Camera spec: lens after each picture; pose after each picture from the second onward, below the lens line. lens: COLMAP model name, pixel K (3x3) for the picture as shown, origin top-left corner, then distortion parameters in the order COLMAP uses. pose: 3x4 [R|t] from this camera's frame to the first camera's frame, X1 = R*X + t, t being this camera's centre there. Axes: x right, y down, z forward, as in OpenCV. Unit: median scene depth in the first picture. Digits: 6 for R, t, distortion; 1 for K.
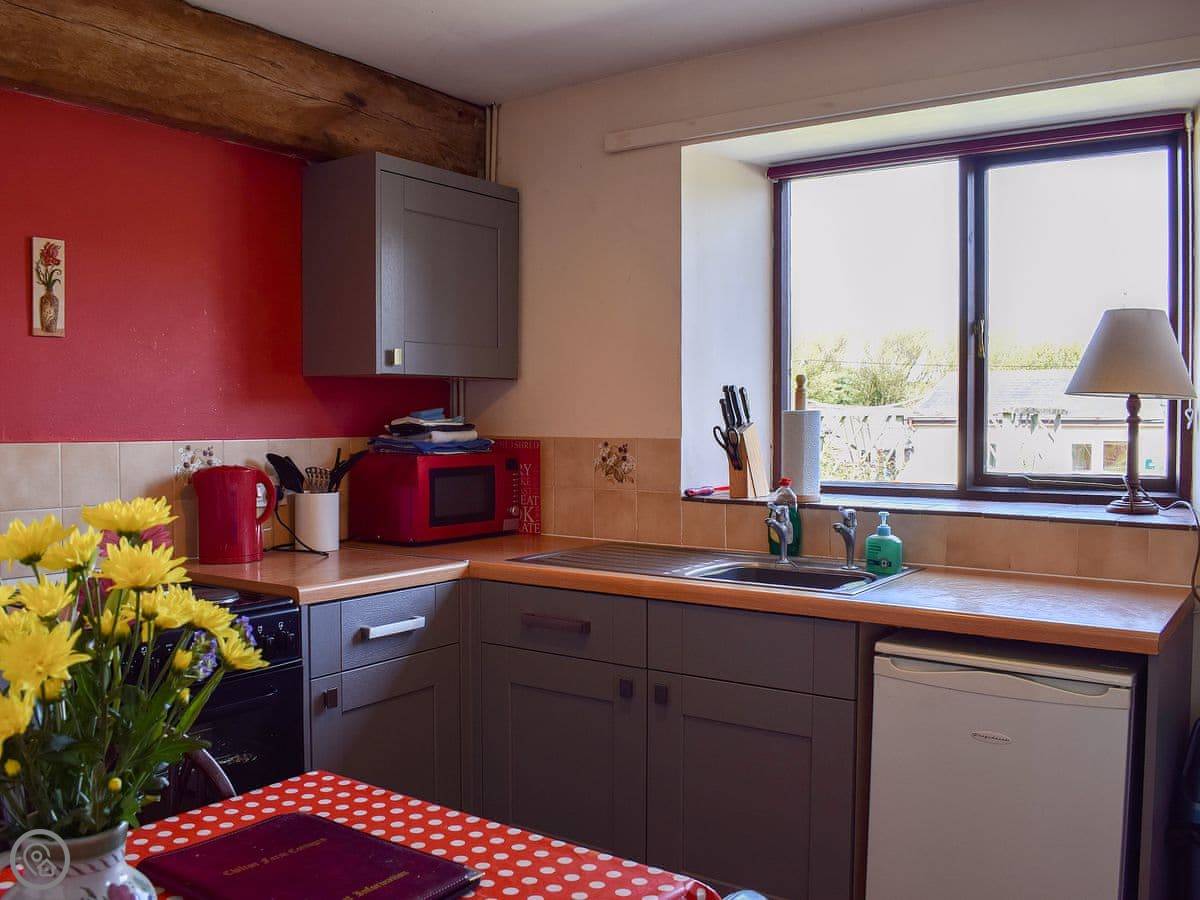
lens RADIAL K [[1082.8, 0, 600.0], [0, 1082.8, 450.0], [0, 0, 1]] dist [-0.105099, 0.000104]
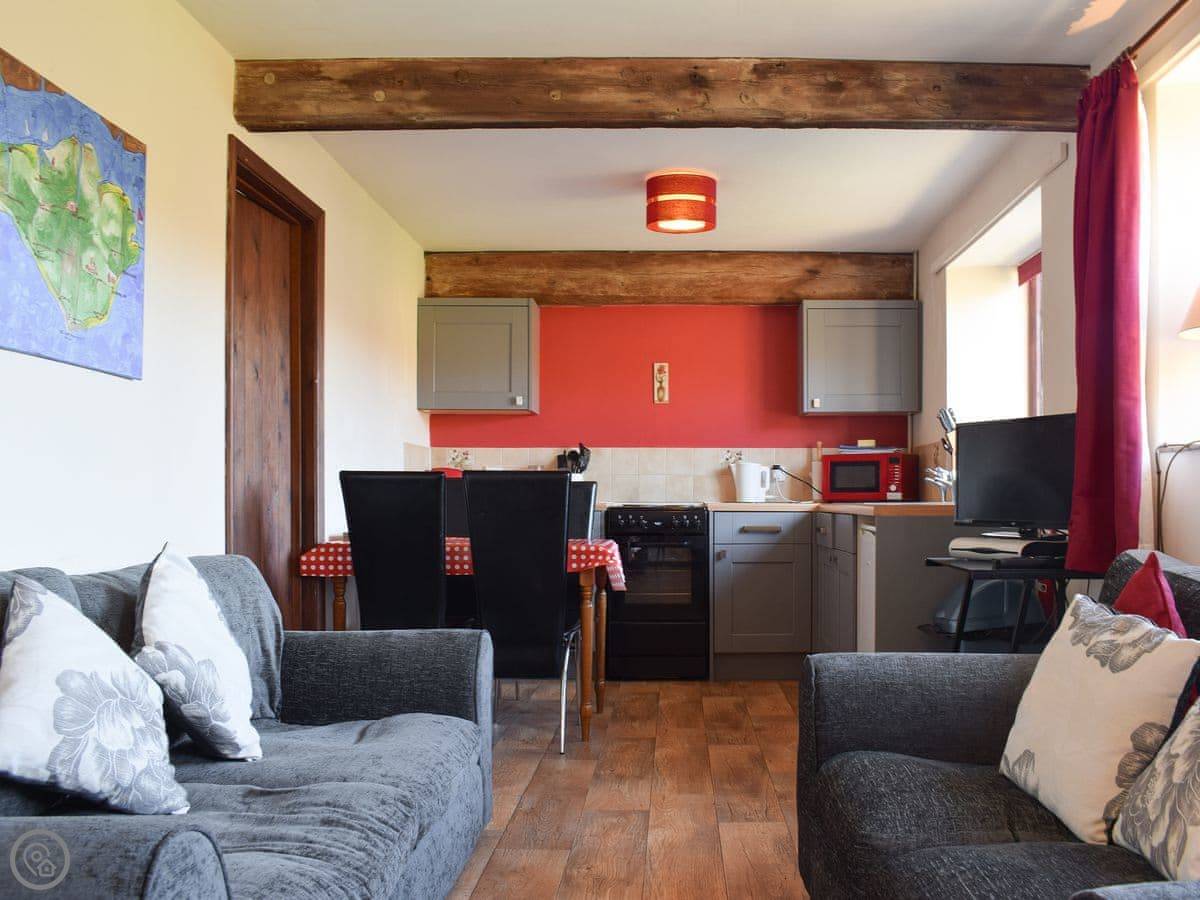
lens RADIAL K [[1082.8, 0, 600.0], [0, 1082.8, 450.0], [0, 0, 1]] dist [-0.105099, 0.000104]
pose [[0.529558, -0.034070, -0.847589, 1.338369], [-0.030655, 0.997772, -0.059260, 0.132257], [0.847720, 0.057364, 0.527334, -0.368720]]
